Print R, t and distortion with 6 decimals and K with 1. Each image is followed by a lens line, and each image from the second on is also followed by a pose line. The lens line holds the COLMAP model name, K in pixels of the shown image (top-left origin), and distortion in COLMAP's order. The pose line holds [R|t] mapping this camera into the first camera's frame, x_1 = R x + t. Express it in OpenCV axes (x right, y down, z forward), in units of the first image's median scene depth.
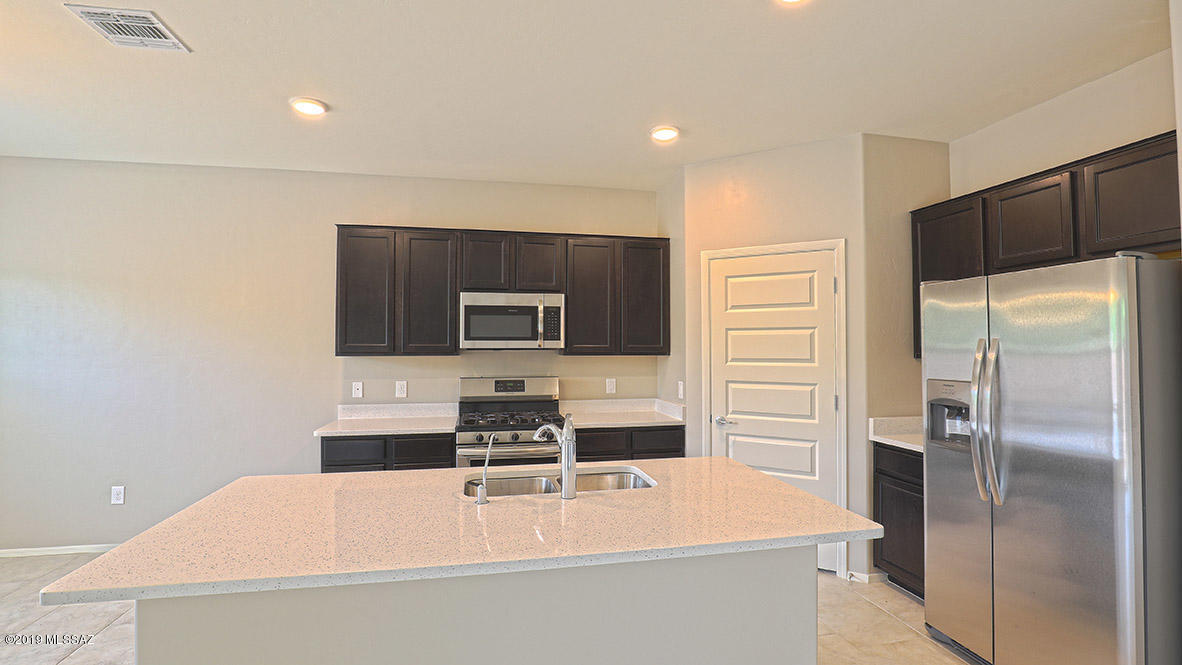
lens RADIAL K [[540.1, 0, 592.4], [0, 540.1, 335.0], [0, 0, 1]] dist [-0.037996, 0.008272]
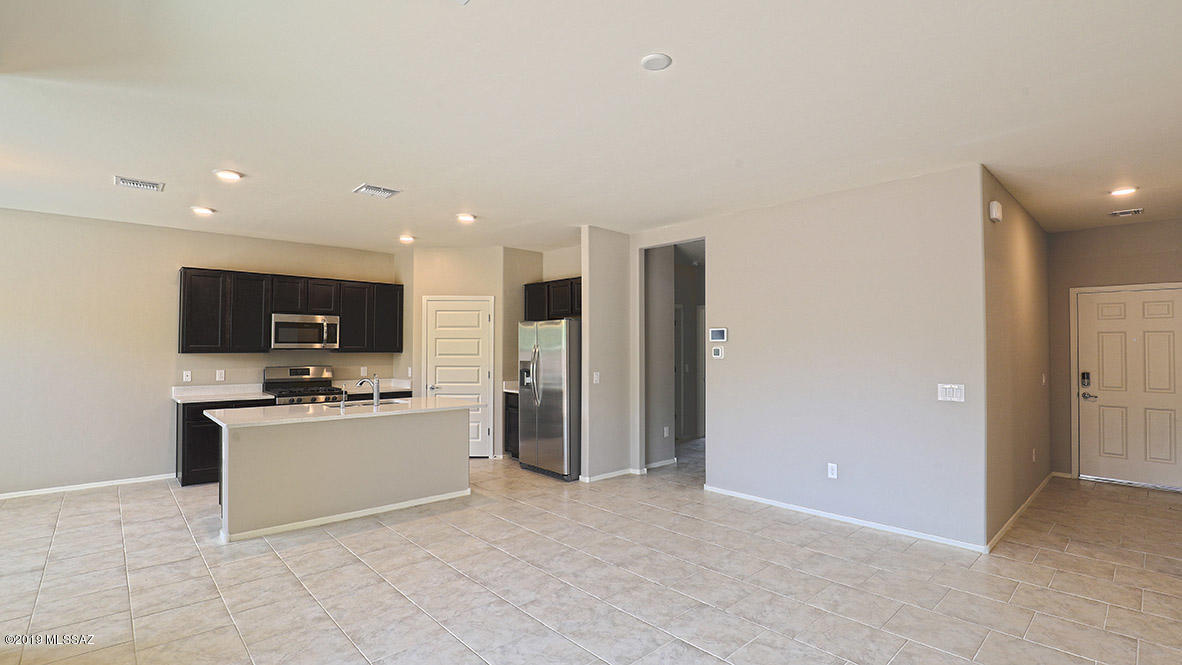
lens RADIAL K [[540.1, 0, 592.4], [0, 540.1, 335.0], [0, 0, 1]] dist [-0.037996, 0.008272]
pose [[0.858982, 0.014364, 0.511804, -0.236560], [-0.013011, 0.999896, -0.006225, -0.017665], [-0.511841, -0.001312, 0.859079, -0.868048]]
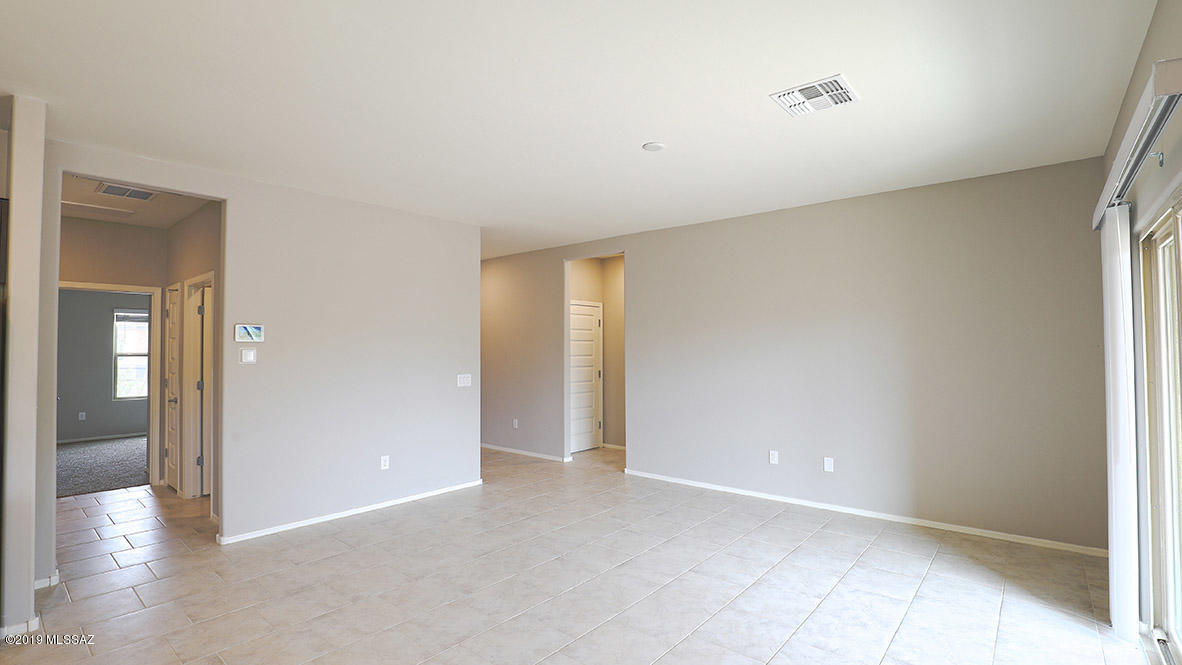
lens RADIAL K [[540.1, 0, 592.4], [0, 540.1, 335.0], [0, 0, 1]] dist [-0.037996, 0.008272]
pose [[-0.616278, 0.020015, 0.787274, -0.496726], [-0.015137, 0.999191, -0.037251, 0.001412], [-0.787383, -0.034874, -0.615476, 0.268879]]
